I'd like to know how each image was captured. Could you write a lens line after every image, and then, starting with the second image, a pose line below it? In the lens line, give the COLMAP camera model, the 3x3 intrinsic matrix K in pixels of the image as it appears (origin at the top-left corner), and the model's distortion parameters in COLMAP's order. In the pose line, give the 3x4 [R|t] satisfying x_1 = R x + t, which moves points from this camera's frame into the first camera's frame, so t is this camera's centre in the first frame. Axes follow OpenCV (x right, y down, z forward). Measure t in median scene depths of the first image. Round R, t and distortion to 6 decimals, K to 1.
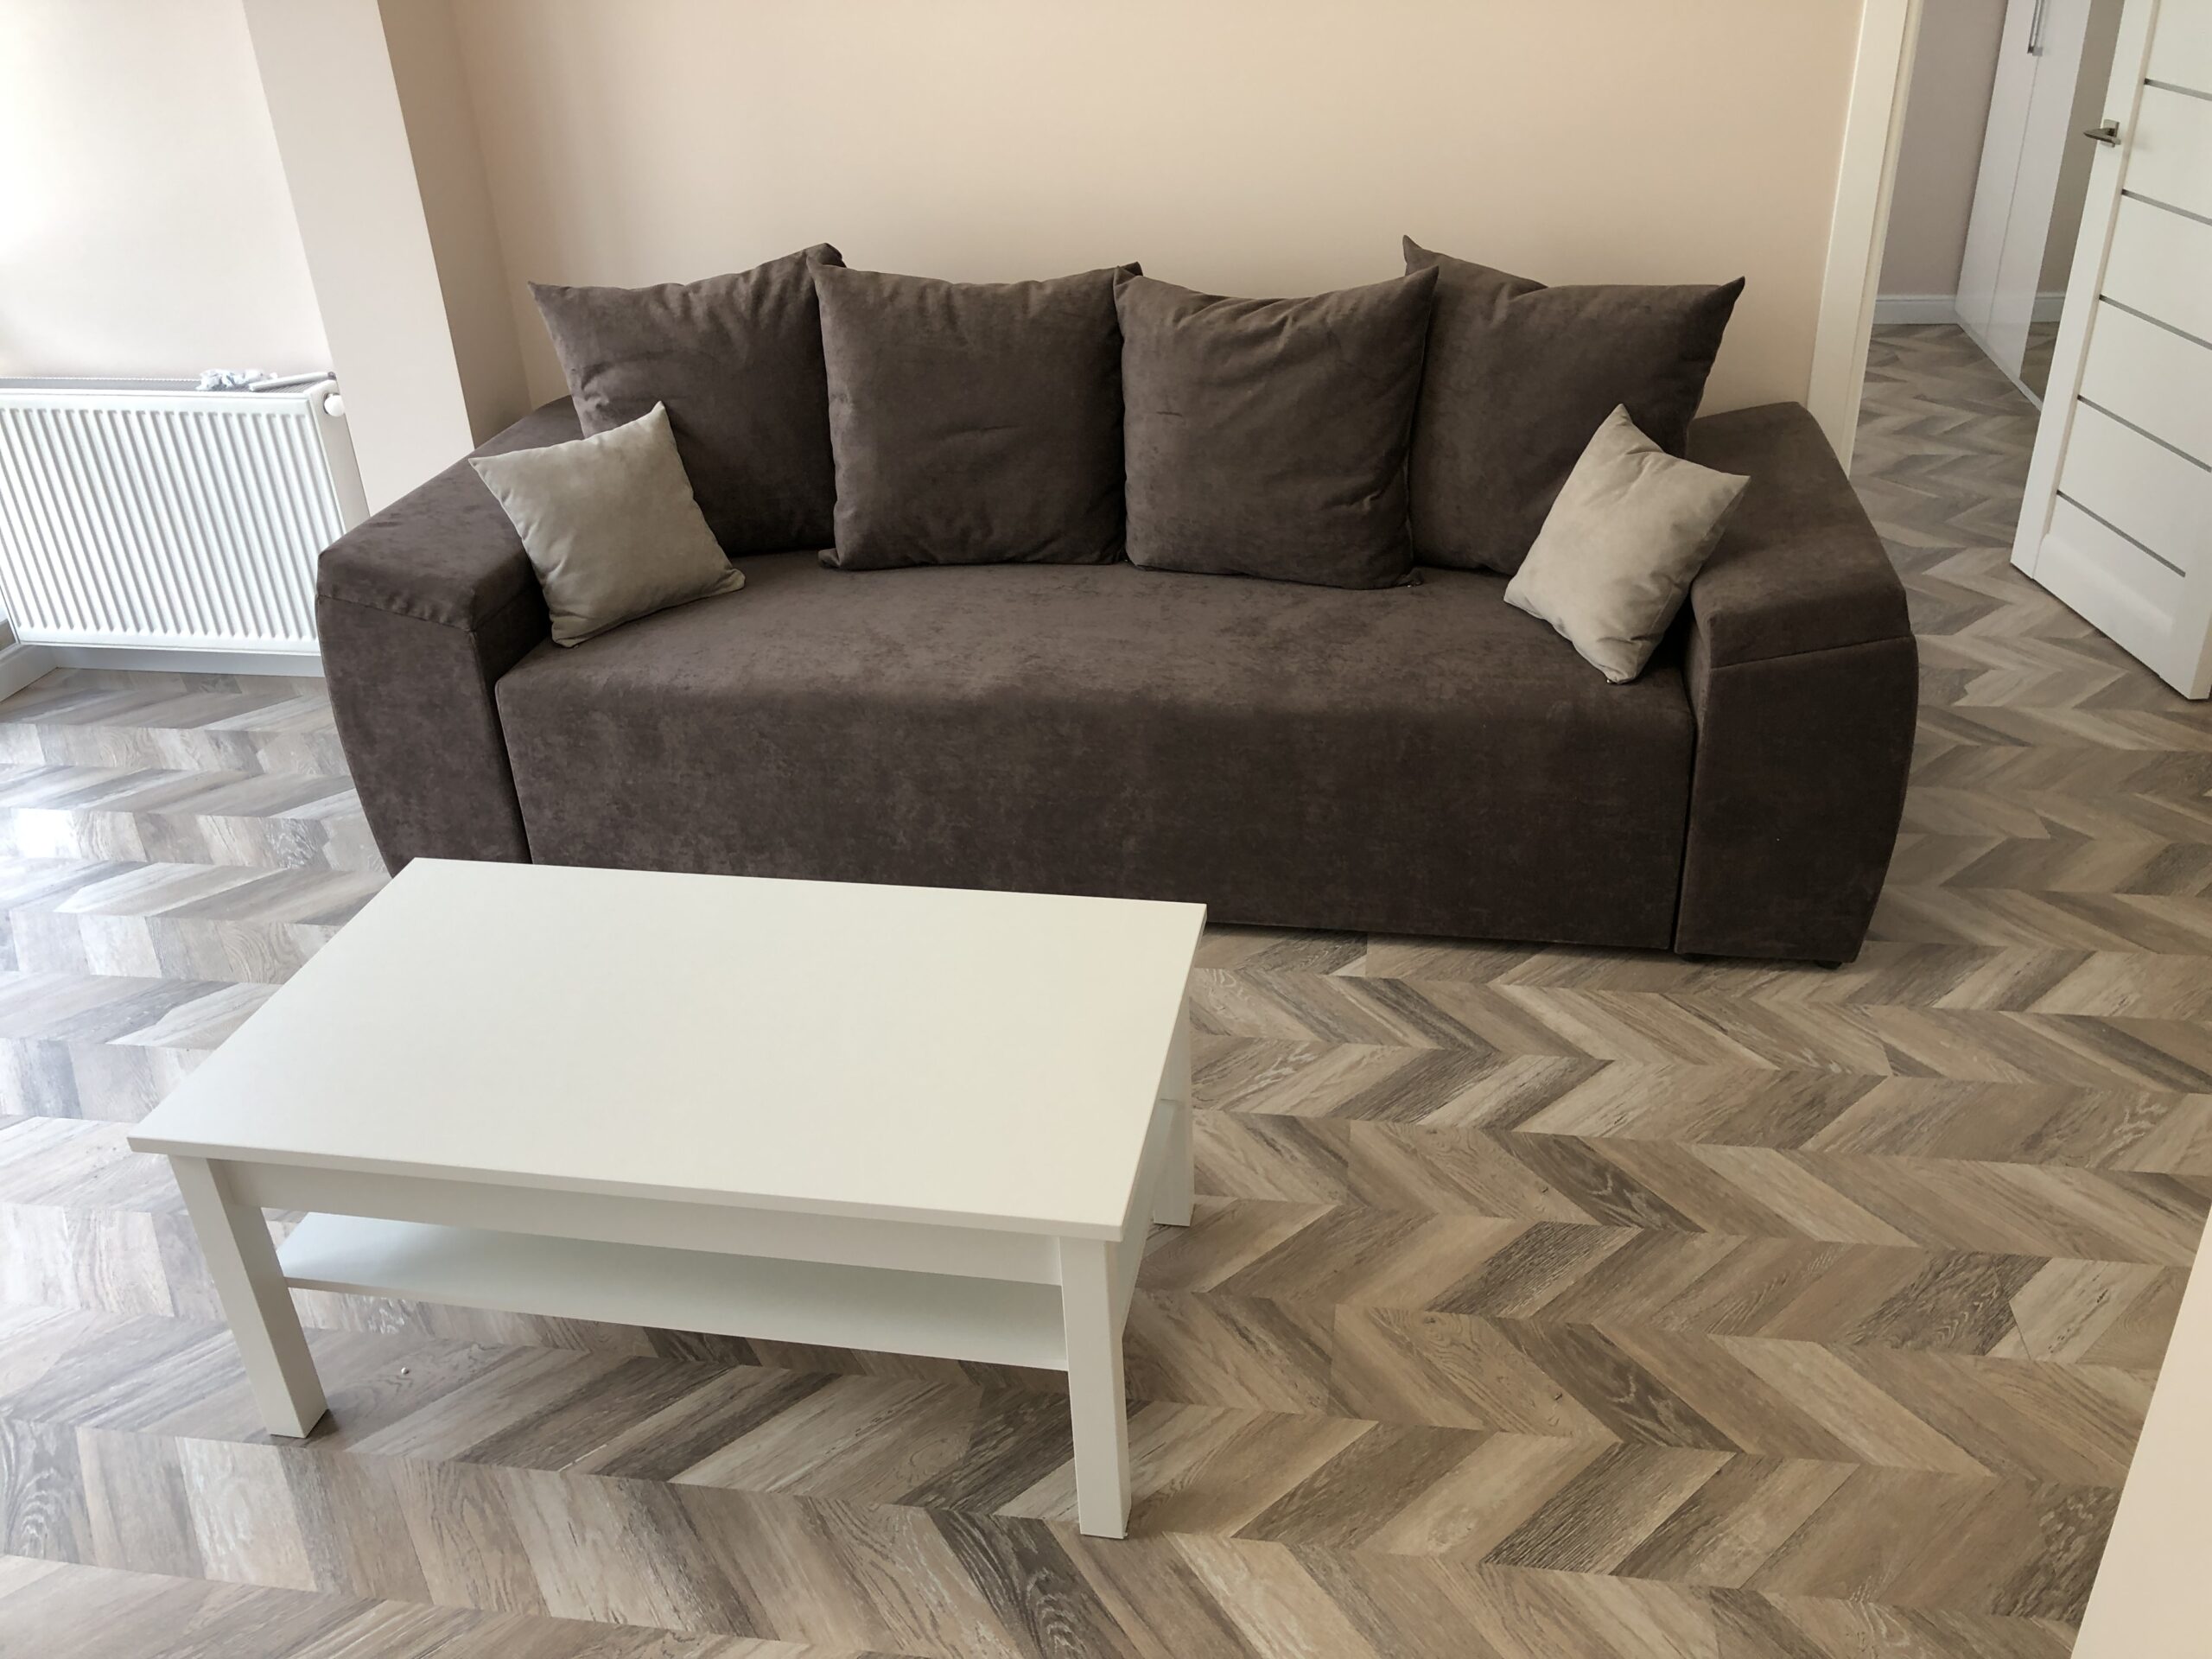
lens RADIAL K [[1814.3, 0, 1178.8], [0, 1814.3, 827.9], [0, 0, 1]] dist [0.049115, -0.050784]
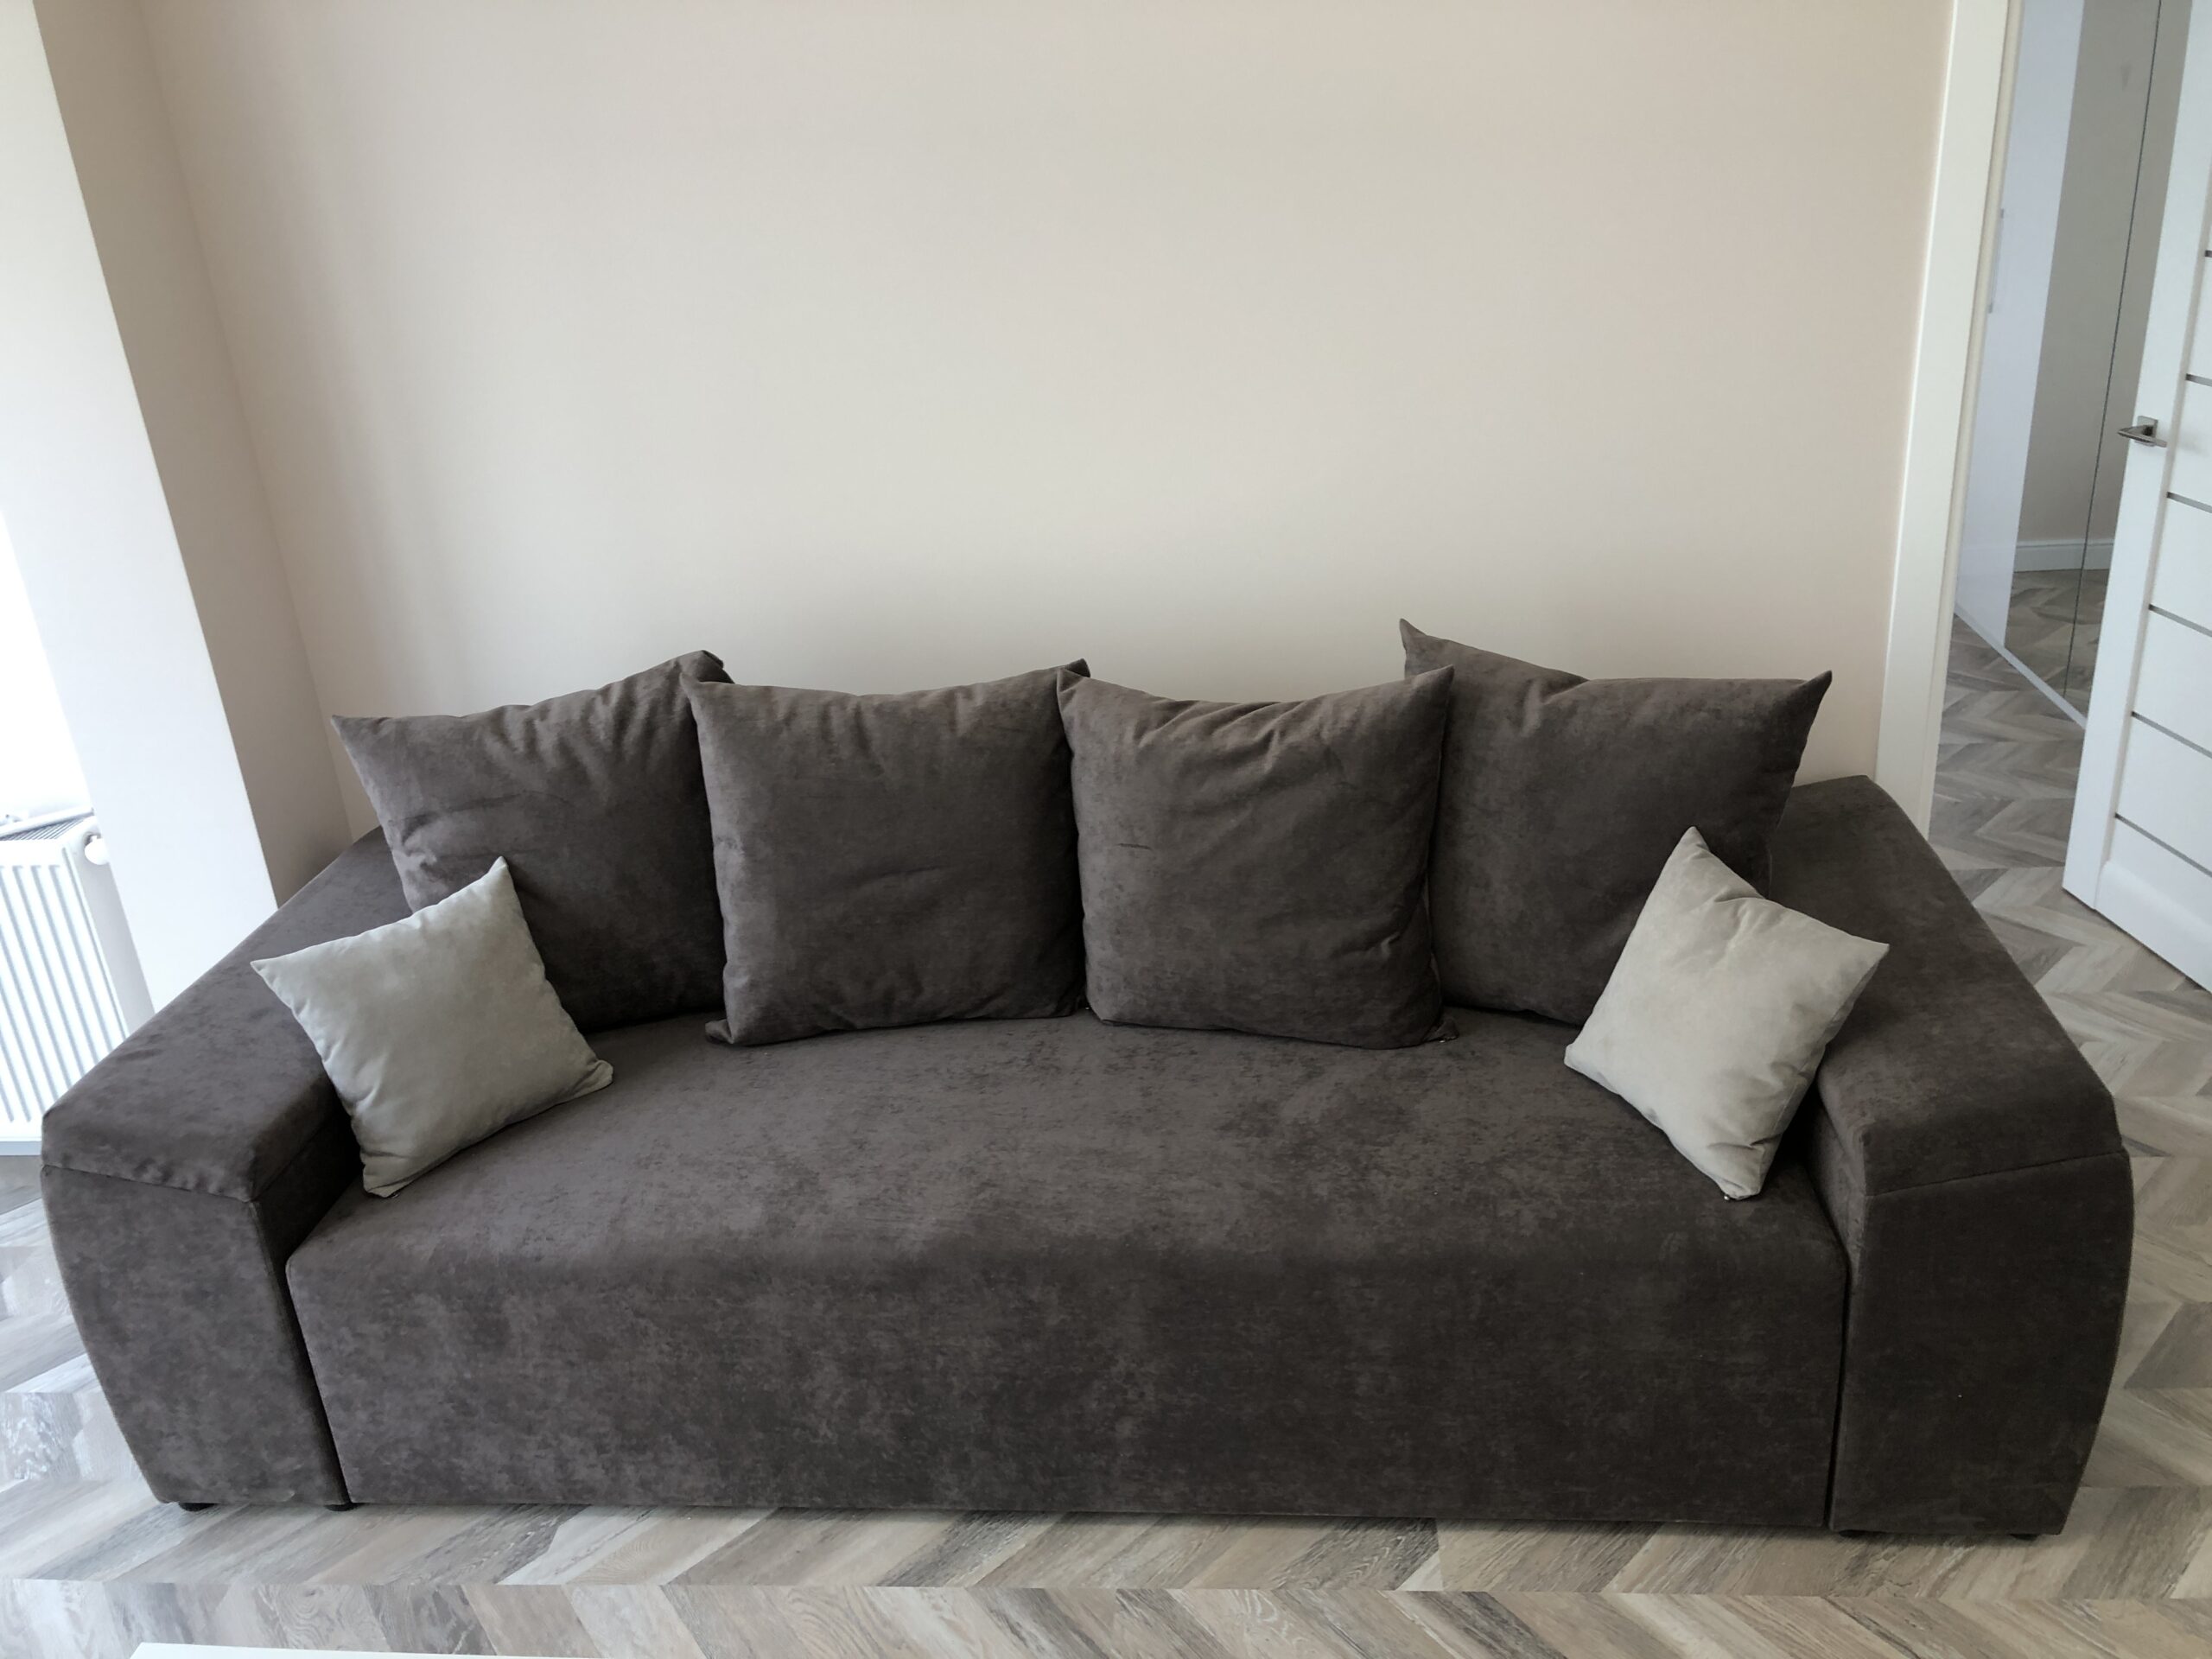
lens RADIAL K [[1814.3, 0, 1178.8], [0, 1814.3, 827.9], [0, 0, 1]] dist [0.049115, -0.050784]
pose [[0.996698, -0.054243, 0.060418, -0.035522], [0.059654, 0.993999, -0.091692, -0.163479], [-0.055082, 0.094993, 0.993953, 0.190478]]
